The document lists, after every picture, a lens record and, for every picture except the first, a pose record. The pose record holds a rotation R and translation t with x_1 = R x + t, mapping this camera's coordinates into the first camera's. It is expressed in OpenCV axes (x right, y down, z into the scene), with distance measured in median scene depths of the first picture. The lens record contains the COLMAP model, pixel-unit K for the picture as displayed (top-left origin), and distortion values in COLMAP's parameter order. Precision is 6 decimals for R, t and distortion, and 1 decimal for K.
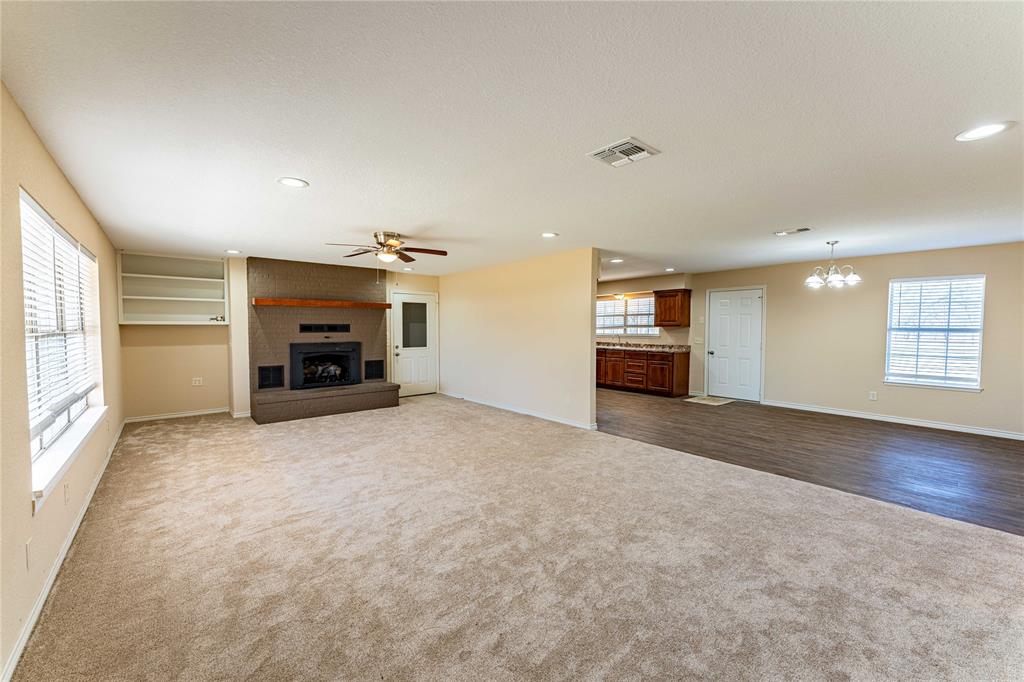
lens RADIAL K [[406.3, 0, 513.4], [0, 406.3, 342.6], [0, 0, 1]] dist [0.001353, 0.000260]
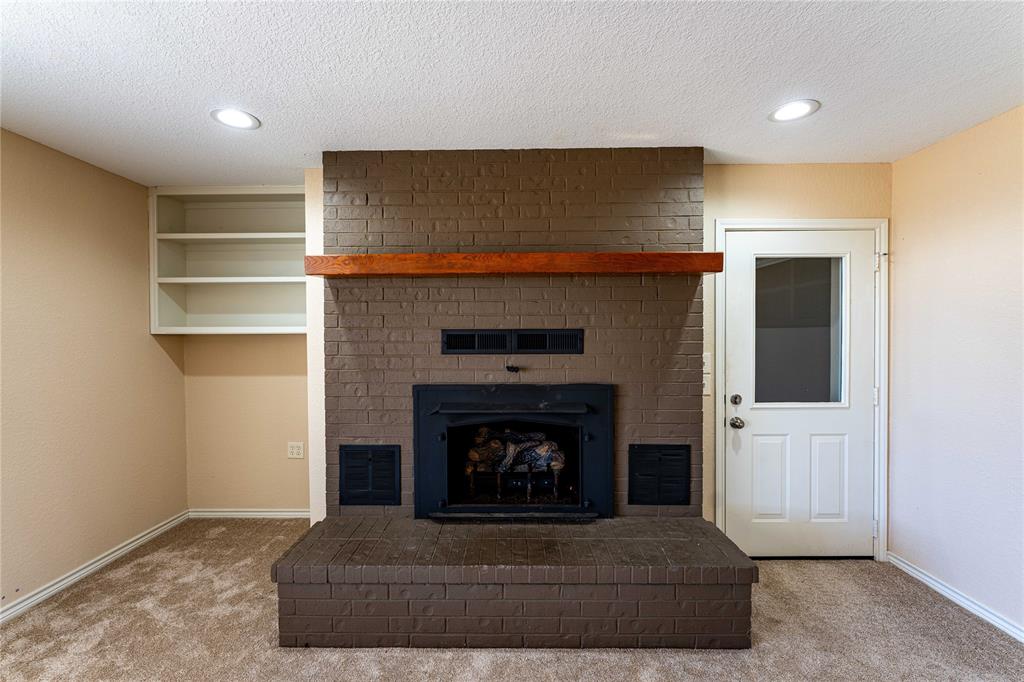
lens RADIAL K [[406.3, 0, 516.8], [0, 406.3, 341.6], [0, 0, 1]] dist [0.001353, 0.000260]
pose [[0.750269, 0.005509, -0.661110, -0.225124], [-0.020968, 0.999661, -0.015465, -0.028434], [0.660800, 0.025465, 0.750130, 0.710682]]
